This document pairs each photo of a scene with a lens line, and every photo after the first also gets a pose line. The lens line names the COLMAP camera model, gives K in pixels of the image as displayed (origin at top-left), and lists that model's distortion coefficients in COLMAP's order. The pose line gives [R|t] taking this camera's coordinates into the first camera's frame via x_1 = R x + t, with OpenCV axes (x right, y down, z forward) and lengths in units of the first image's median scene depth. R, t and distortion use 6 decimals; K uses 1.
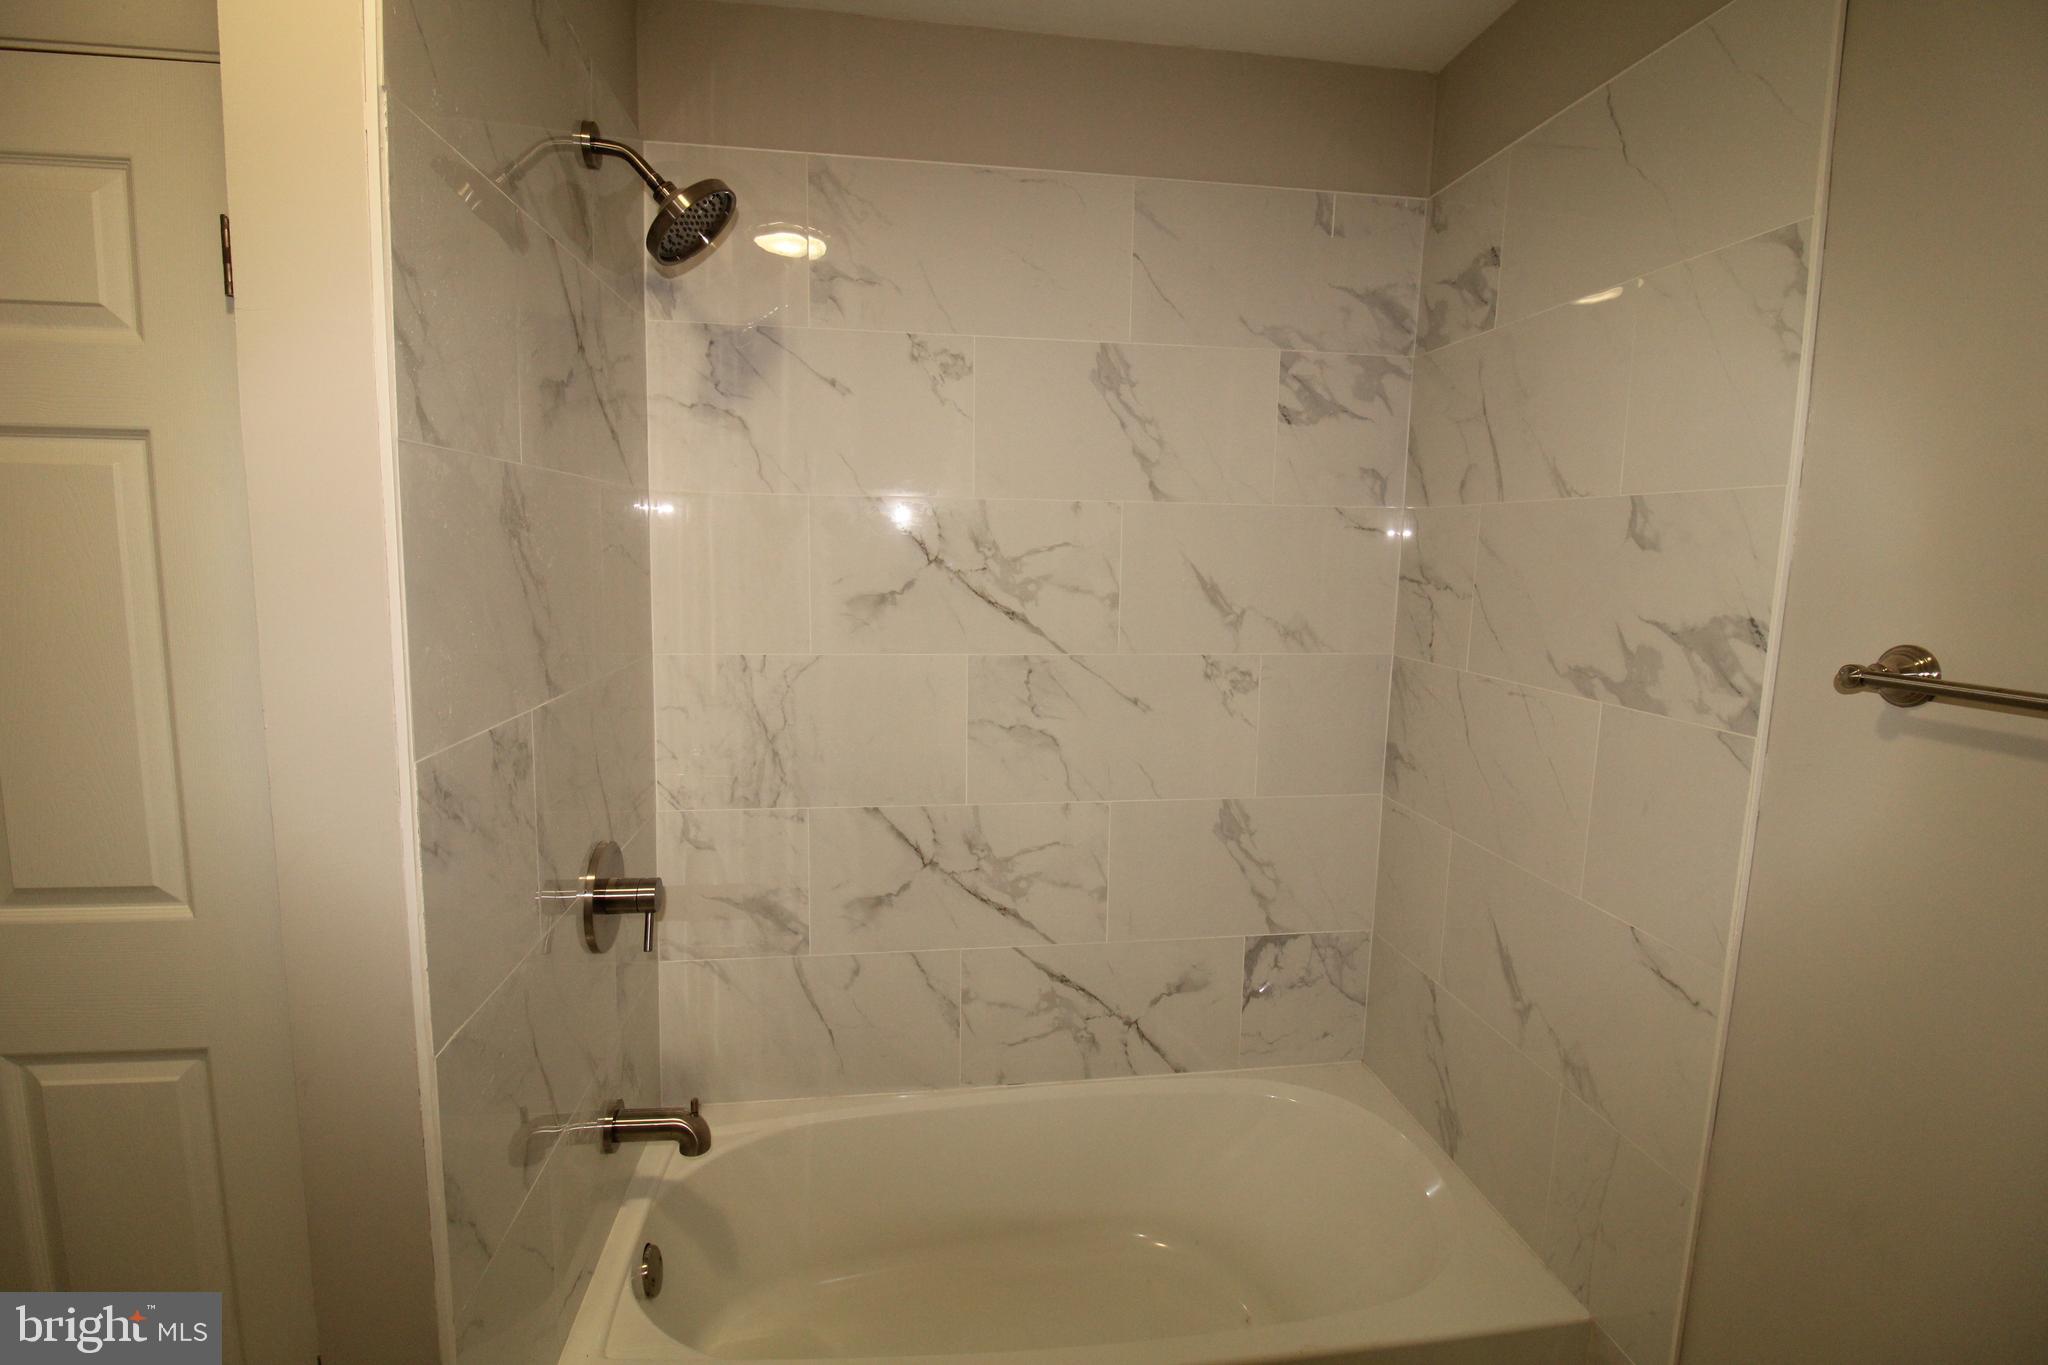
lens RADIAL K [[950.0, 0, 1041.0], [0, 950.0, 666.6], [0, 0, 1]] dist [0.001414, -0.012999]
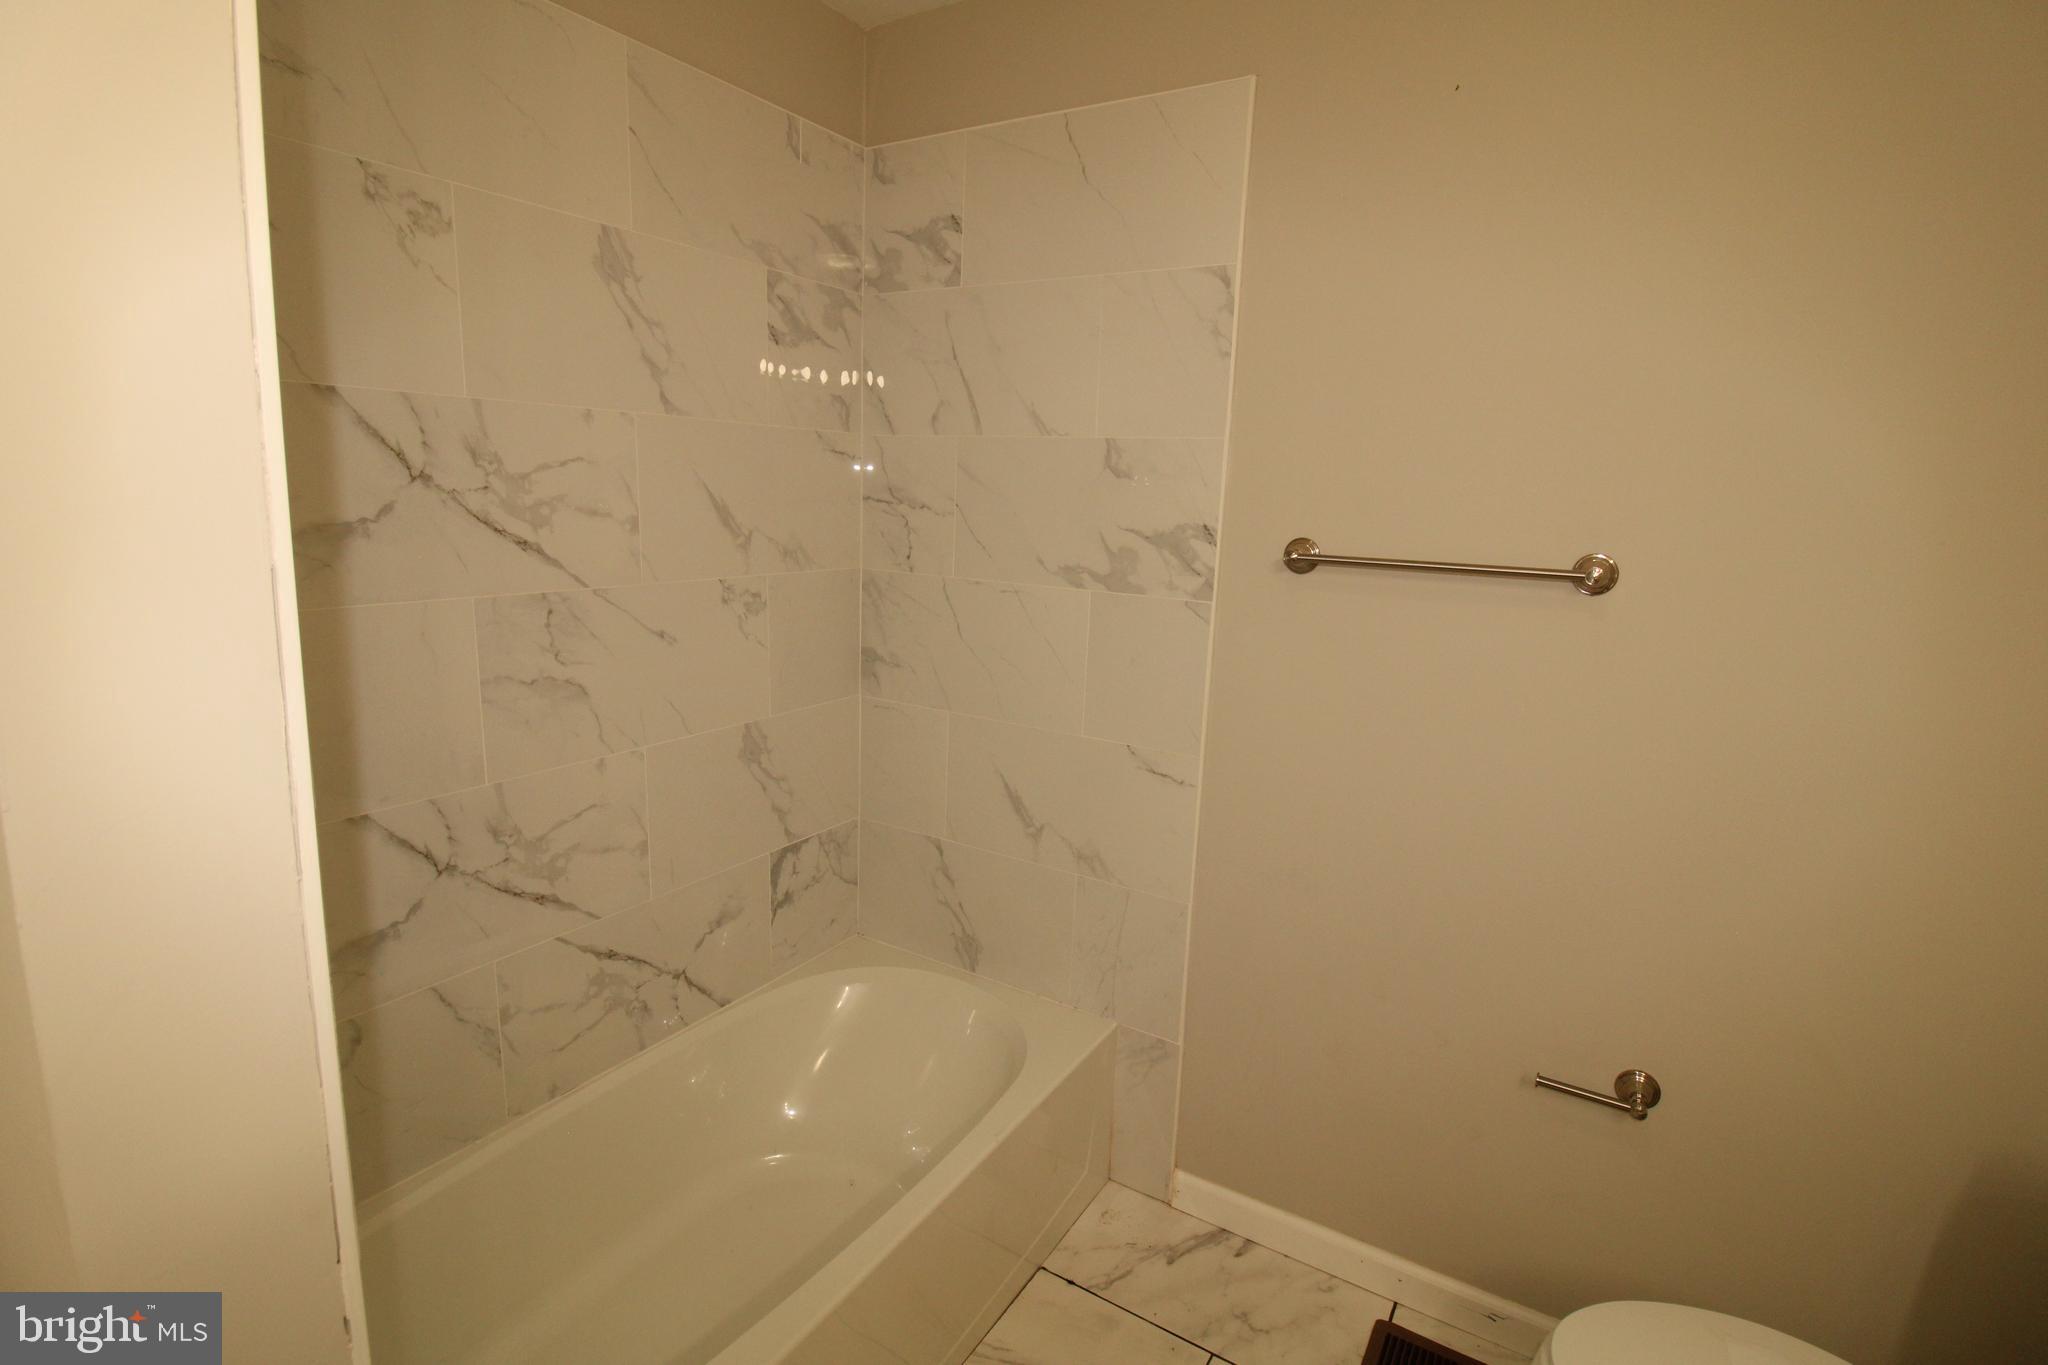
lens RADIAL K [[980.2, 0, 1031.5], [0, 980.2, 672.2], [0, 0, 1]] dist [-0.002746, -0.013162]
pose [[0.632441, -0.136473, 0.762491, -0.410427], [0.072085, 0.990455, 0.117484, -0.013089], [-0.771247, -0.019337, 0.636242, 0.122647]]
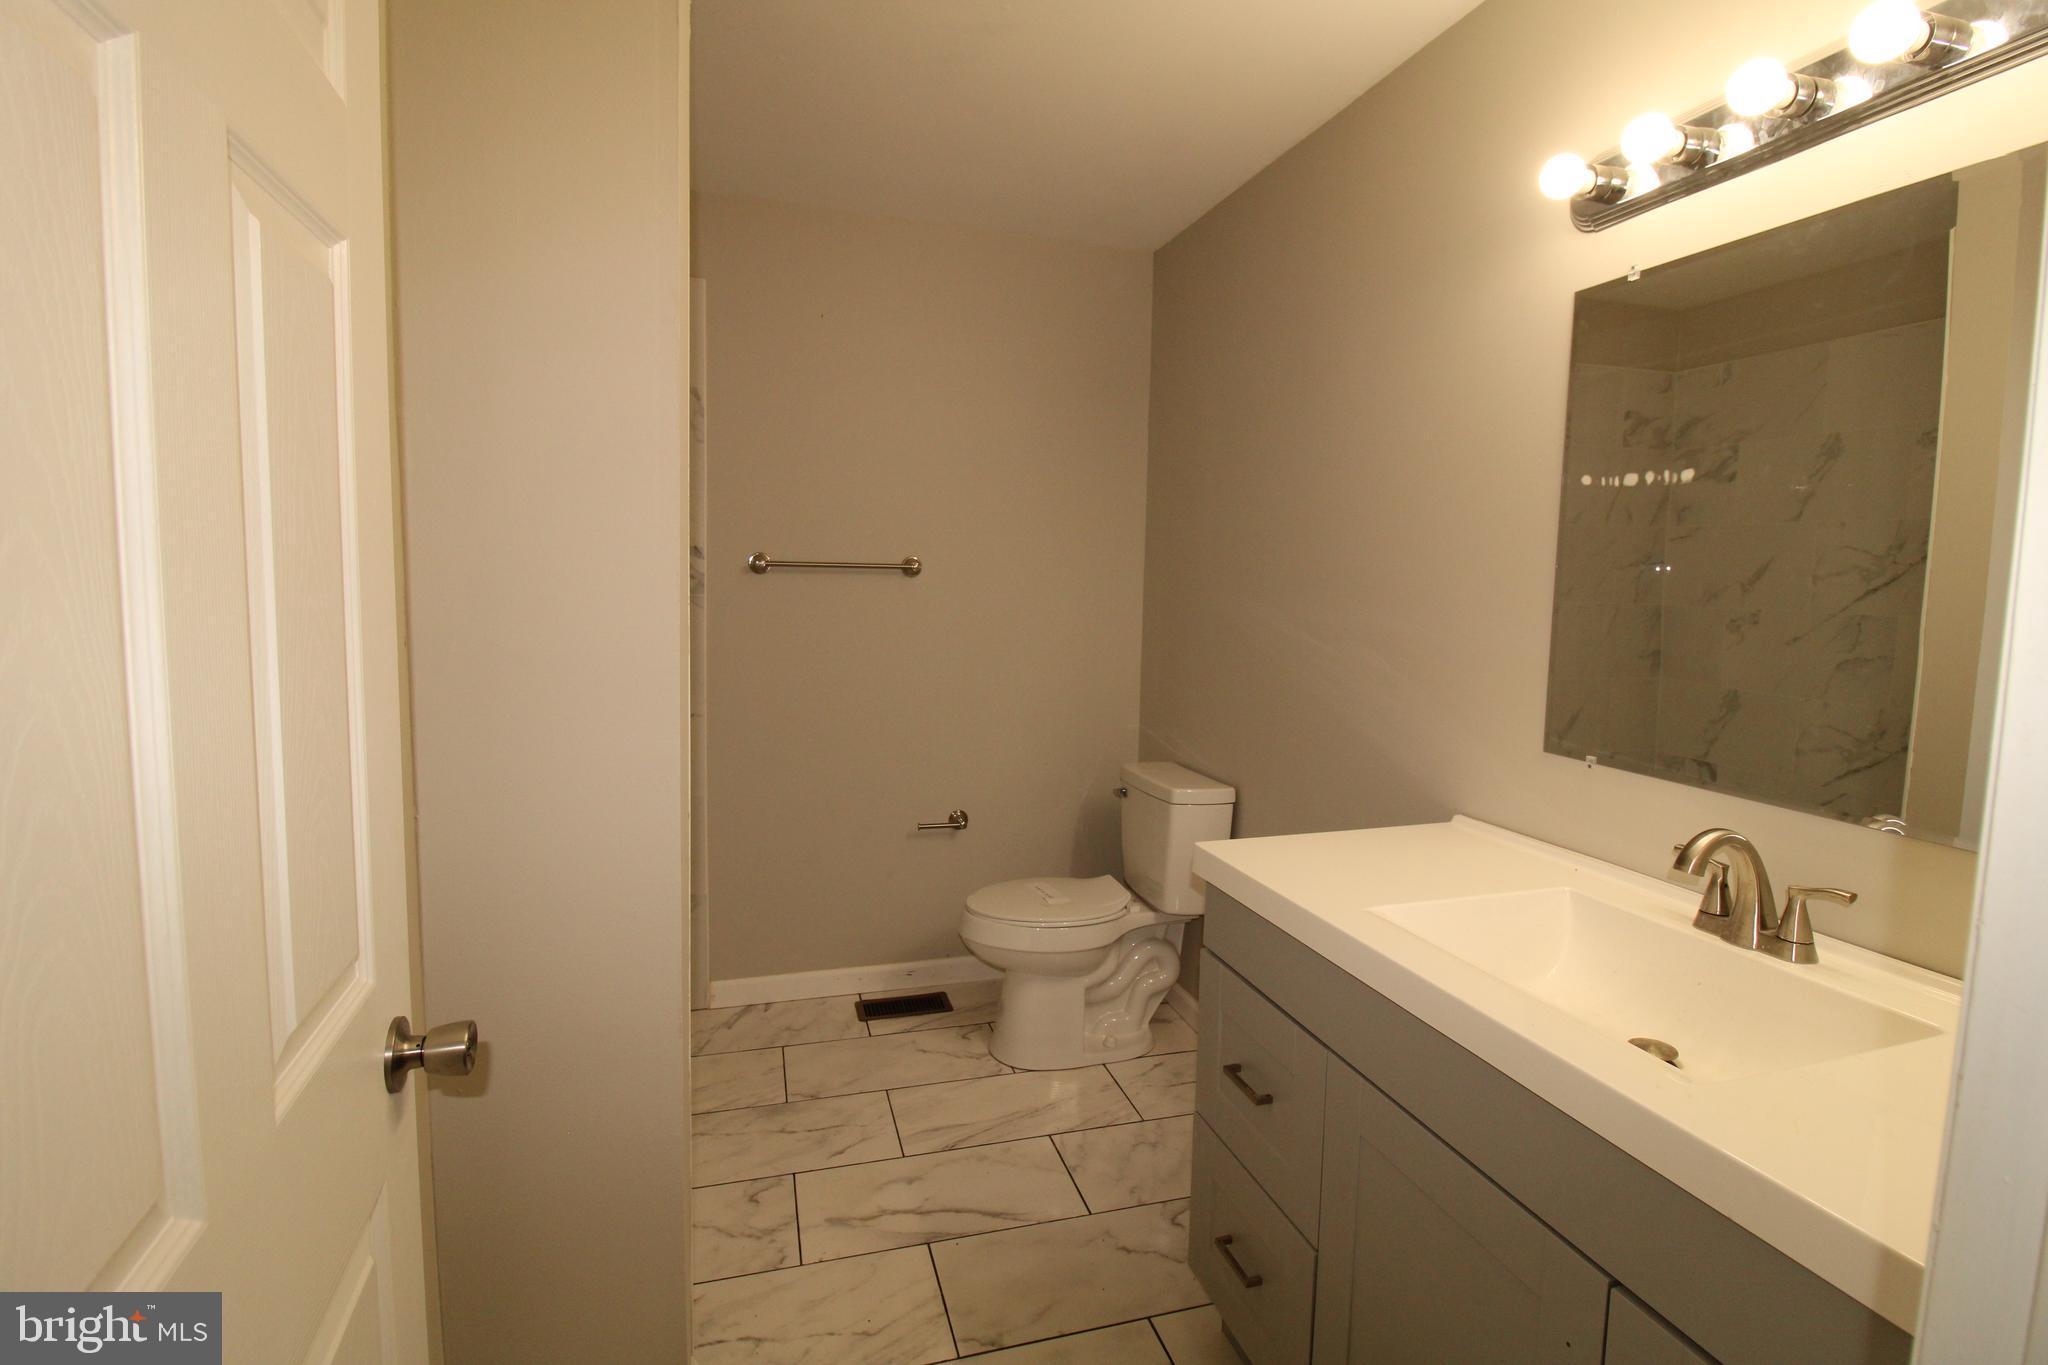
lens RADIAL K [[980.2, 0, 1031.5], [0, 980.2, 672.2], [0, 0, 1]] dist [-0.002746, -0.013162]
pose [[-0.149630, -0.120938, 0.981318, -1.149804], [0.093090, 0.986360, 0.135754, 0.003514], [-0.984350, 0.111664, -0.136331, 0.324137]]
